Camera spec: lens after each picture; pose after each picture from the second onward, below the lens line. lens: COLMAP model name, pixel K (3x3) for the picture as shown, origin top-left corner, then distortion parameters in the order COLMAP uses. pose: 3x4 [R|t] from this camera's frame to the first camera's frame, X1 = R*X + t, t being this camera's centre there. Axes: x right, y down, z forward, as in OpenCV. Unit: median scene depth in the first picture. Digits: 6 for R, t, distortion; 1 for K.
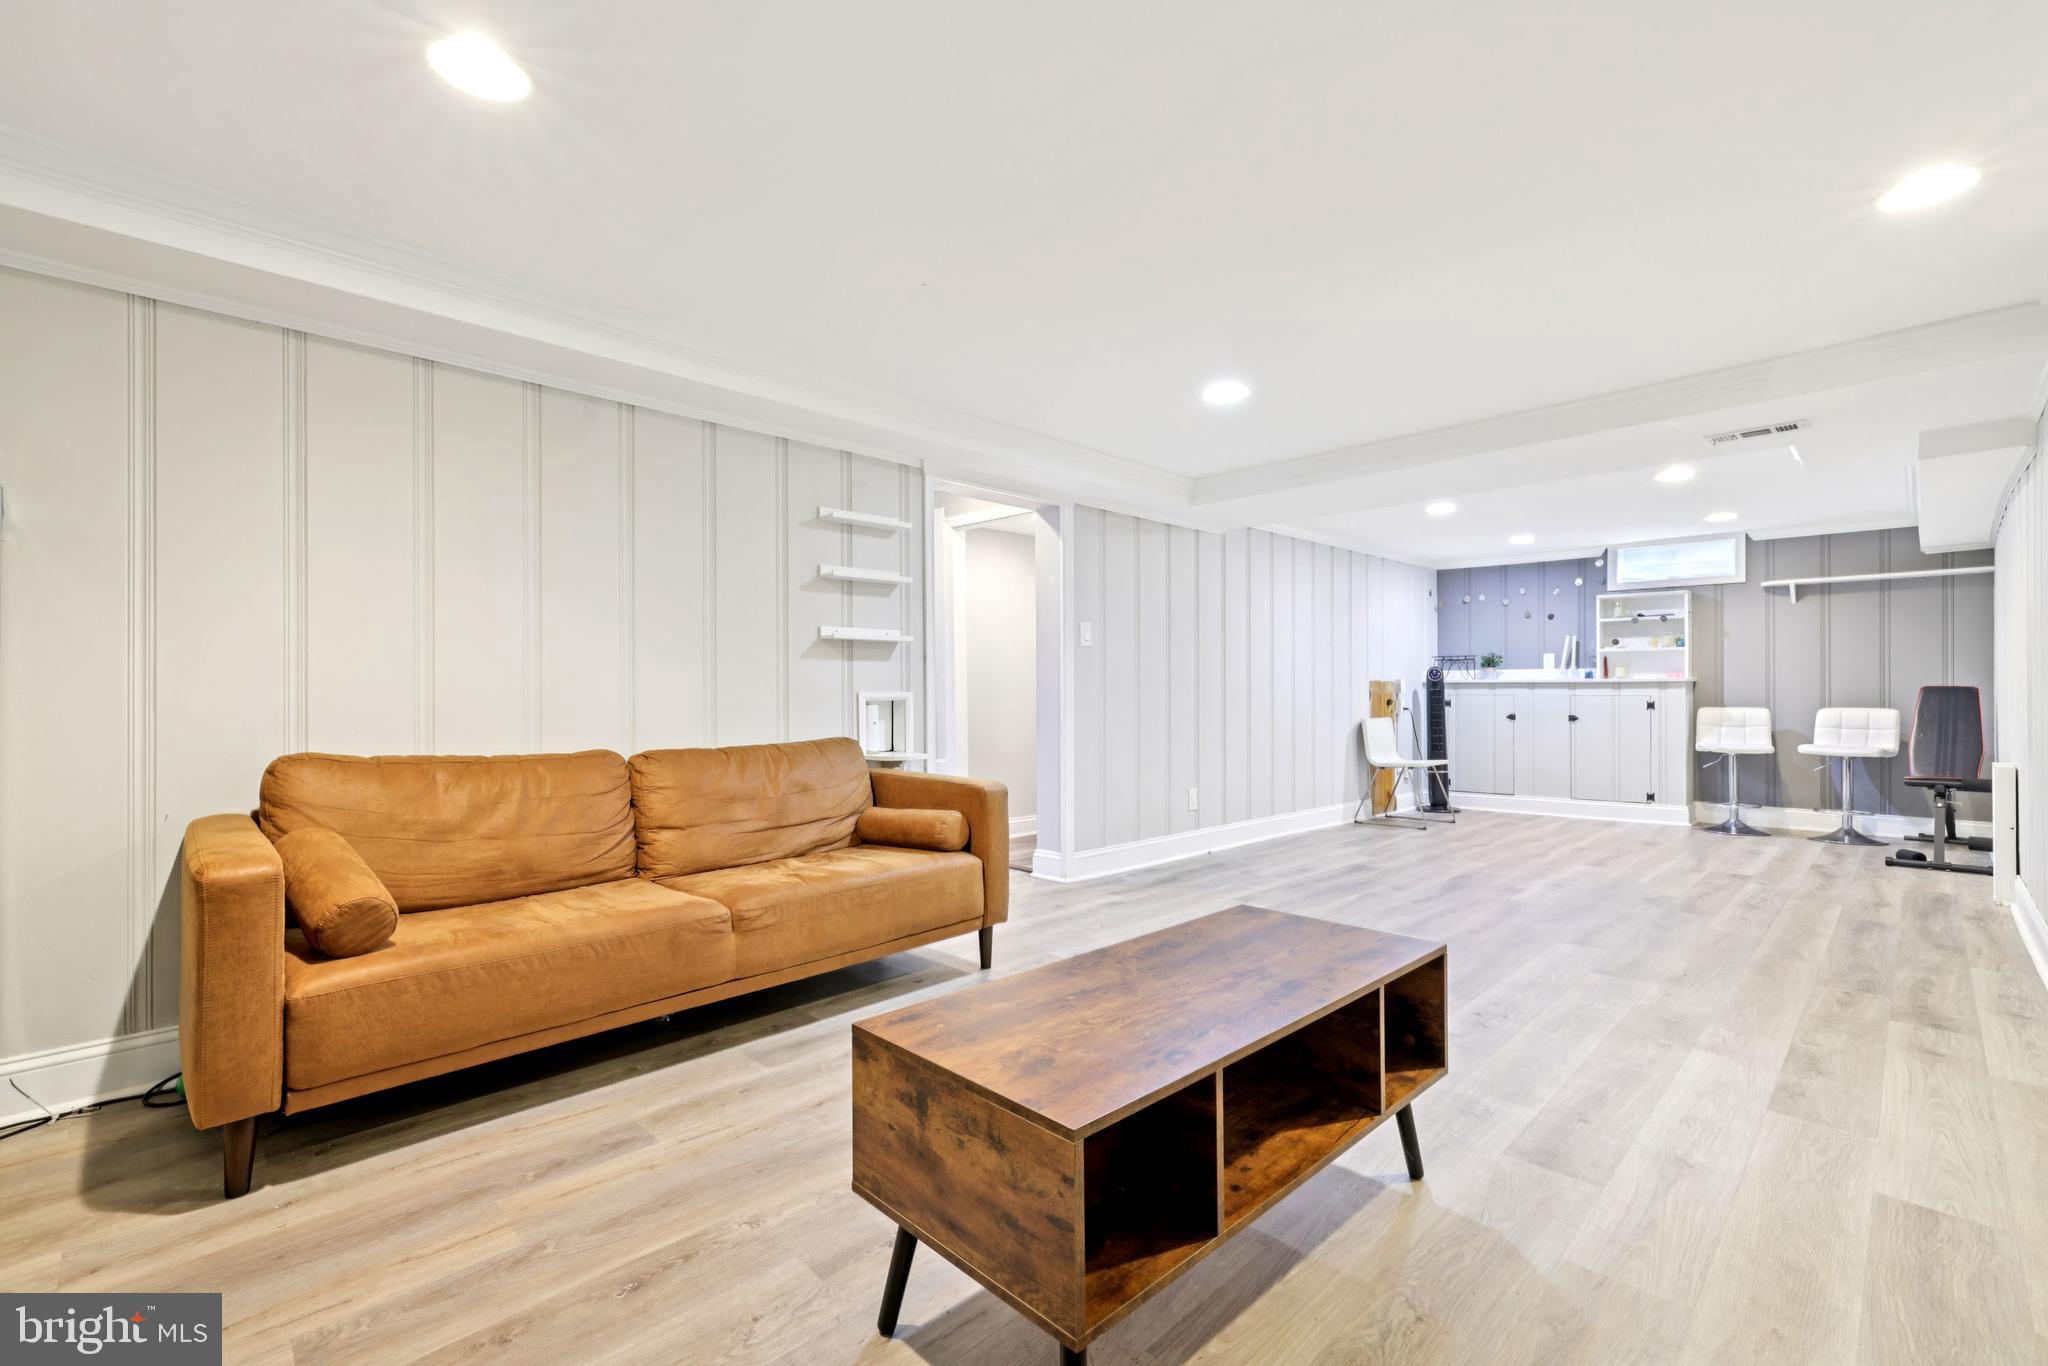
lens RADIAL K [[883.3, 0, 1030.1], [0, 883.3, 675.8], [0, 0, 1]] dist [-0.008447, 0.000925]
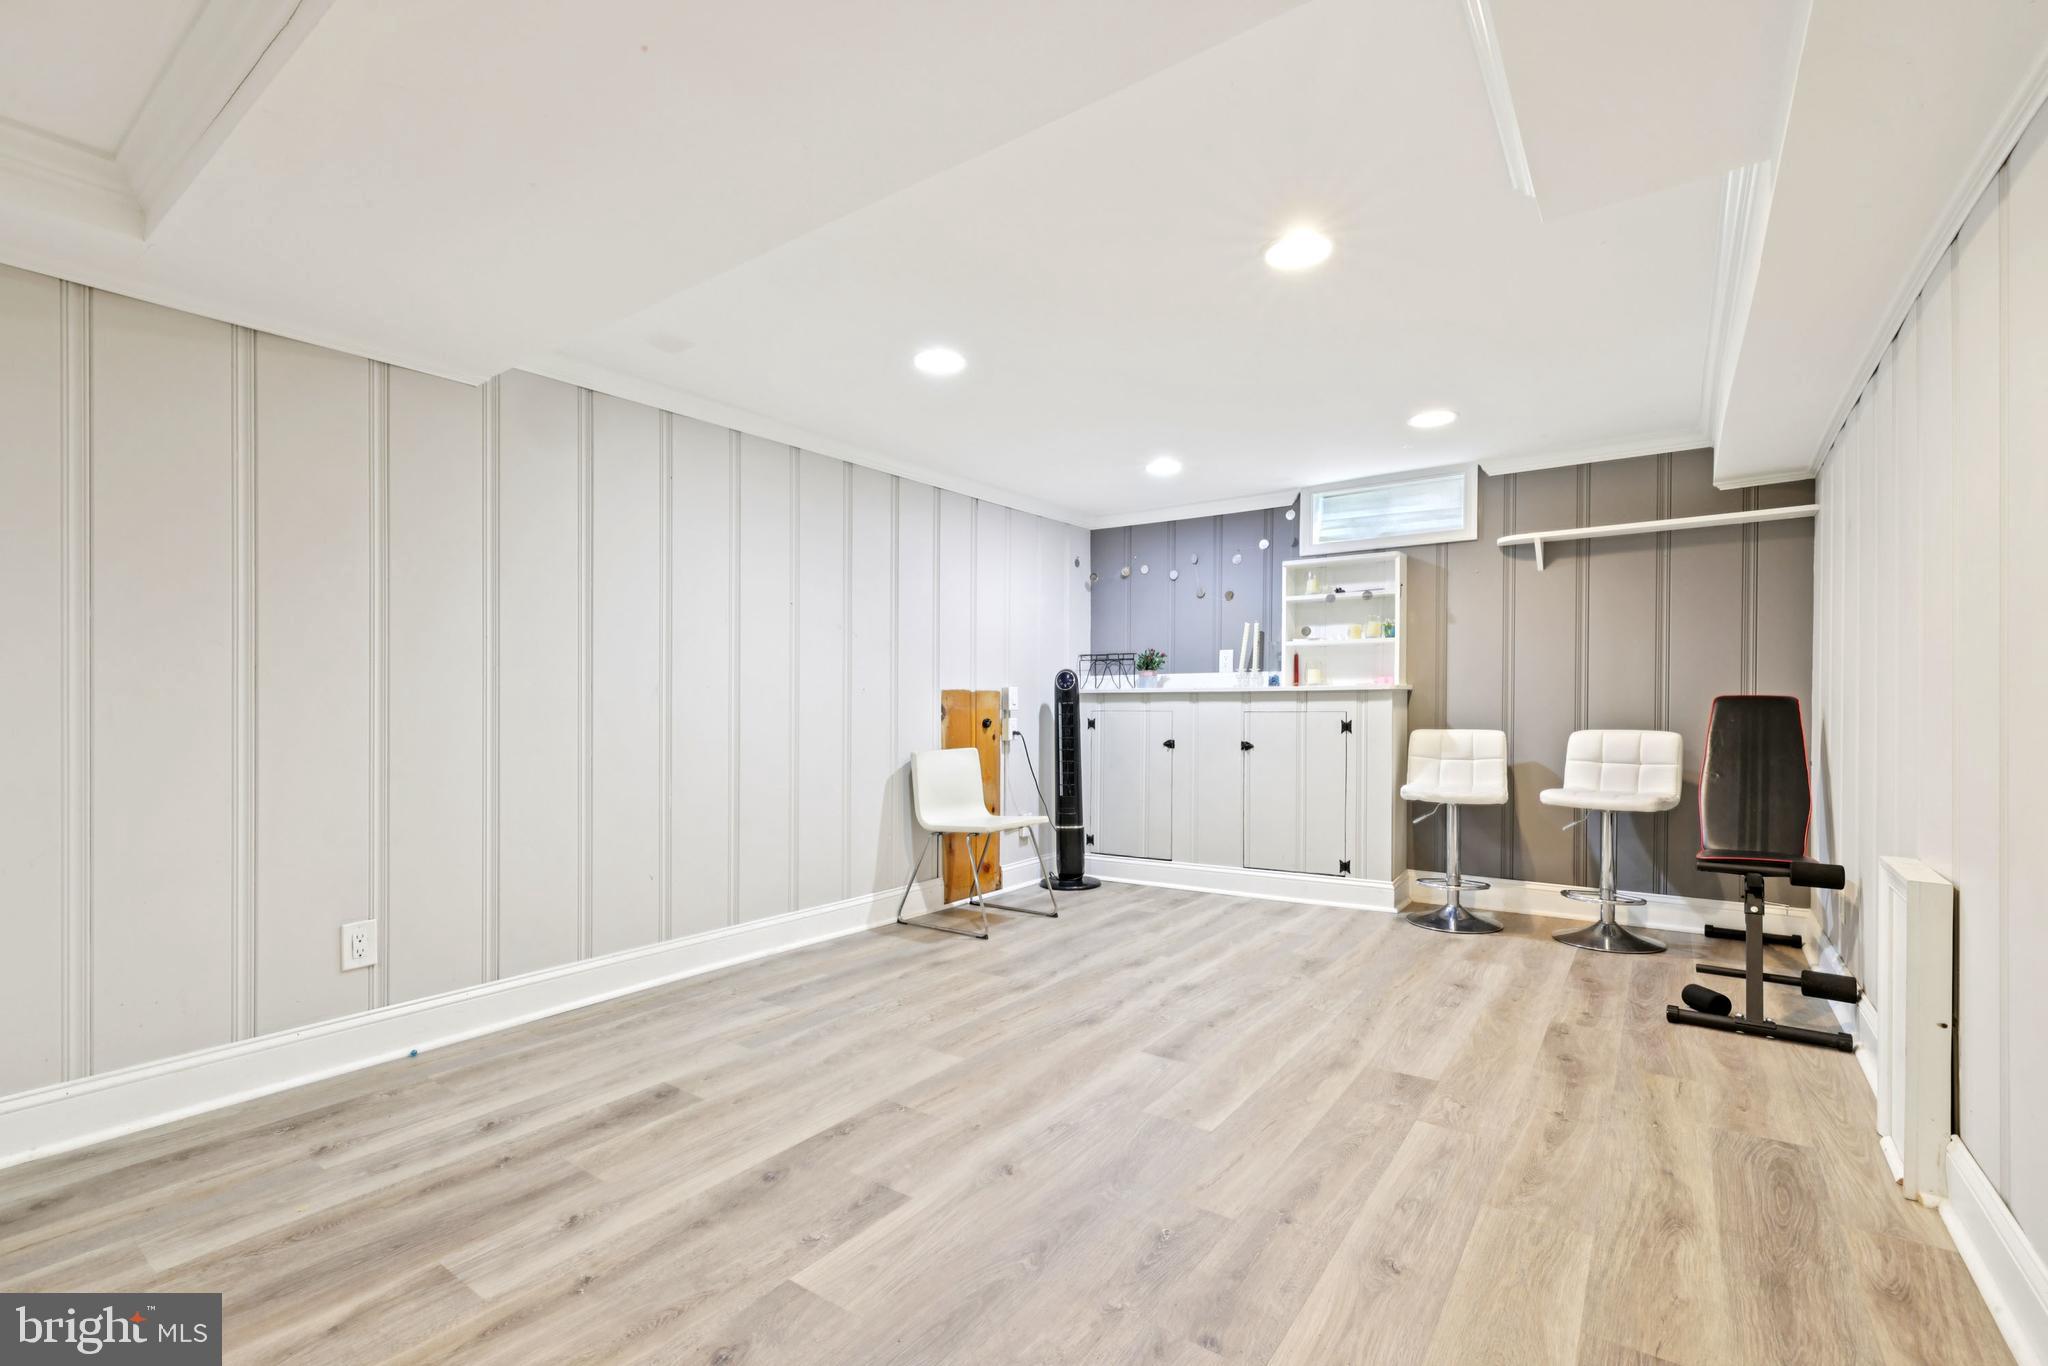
lens RADIAL K [[883.3, 0, 1042.2], [0, 883.3, 705.1], [0, 0, 1]] dist [-0.008447, 0.000925]
pose [[0.984471, -0.004047, 0.175498, 0.376268], [0.000954, 0.999843, 0.017709, 0.006052], [-0.175542, -0.017266, 0.984321, 0.403887]]
